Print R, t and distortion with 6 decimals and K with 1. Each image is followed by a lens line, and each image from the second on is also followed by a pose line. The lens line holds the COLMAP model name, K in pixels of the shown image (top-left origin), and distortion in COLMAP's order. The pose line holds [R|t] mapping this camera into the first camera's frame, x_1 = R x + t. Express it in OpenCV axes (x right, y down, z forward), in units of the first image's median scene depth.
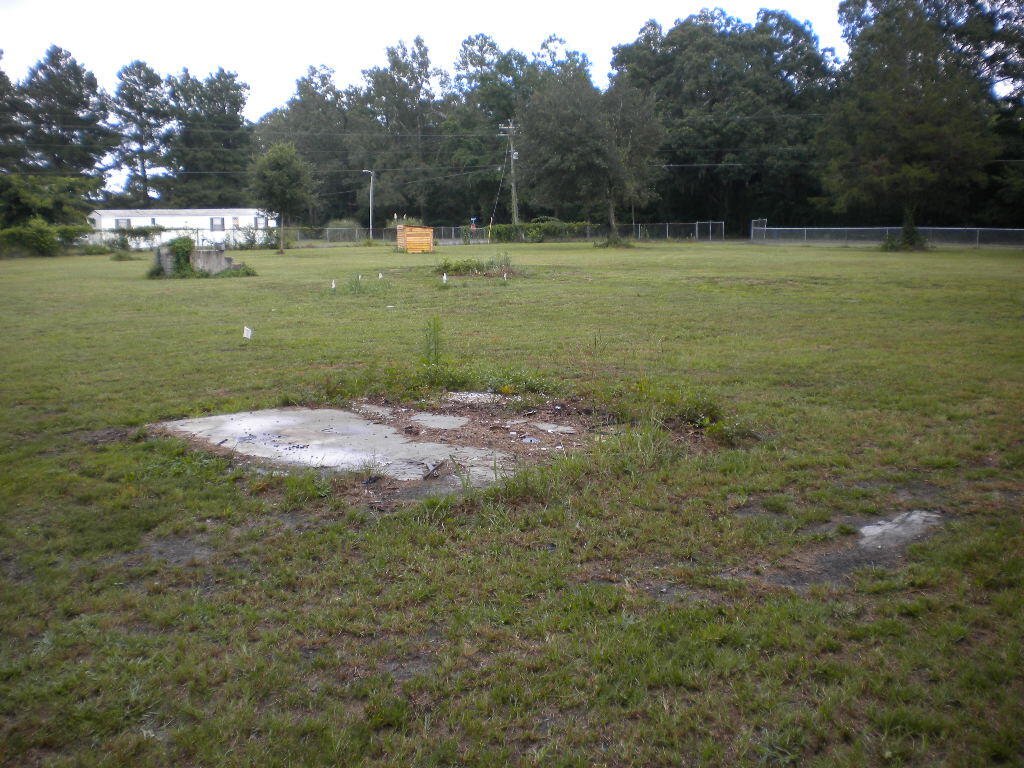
lens RADIAL K [[1073.5, 0, 512.0], [0, 1073.5, 384.0], [0, 0, 1]] dist [-0.077573, -0.173640]
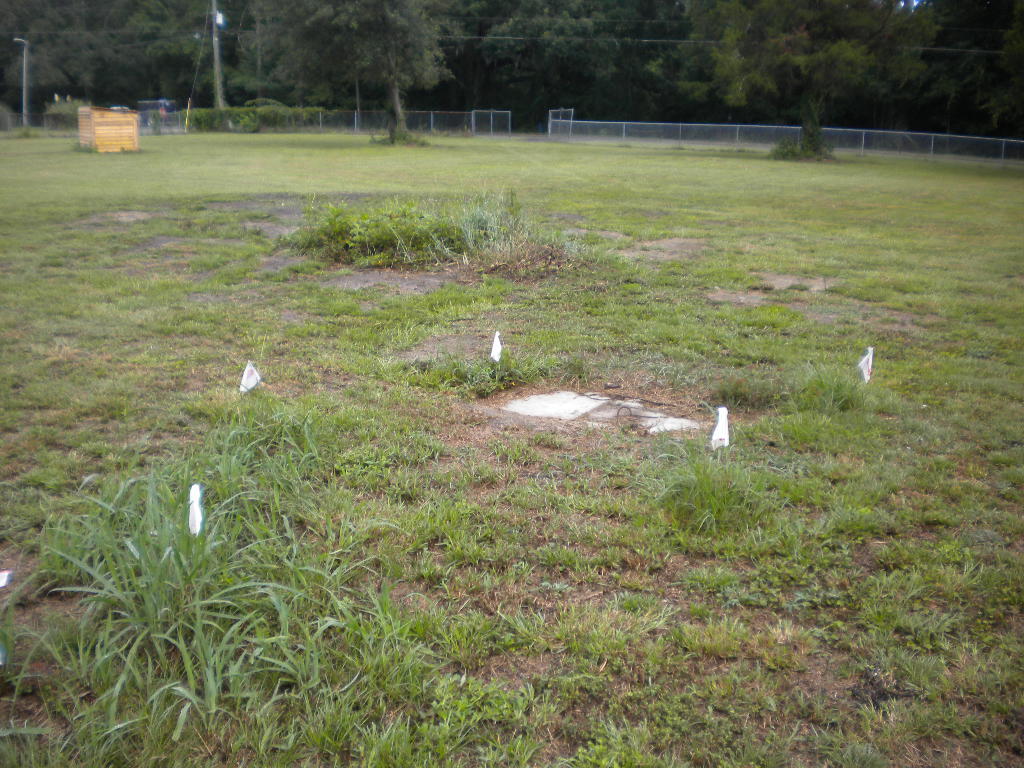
lens RADIAL K [[1073.5, 0, 512.0], [0, 1073.5, 384.0], [0, 0, 1]] dist [-0.077573, -0.173640]
pose [[0.953528, -0.044485, 0.298002, -0.039671], [0.013802, 0.994452, 0.104286, -0.034499], [-0.300988, -0.095327, 0.948851, 0.236967]]
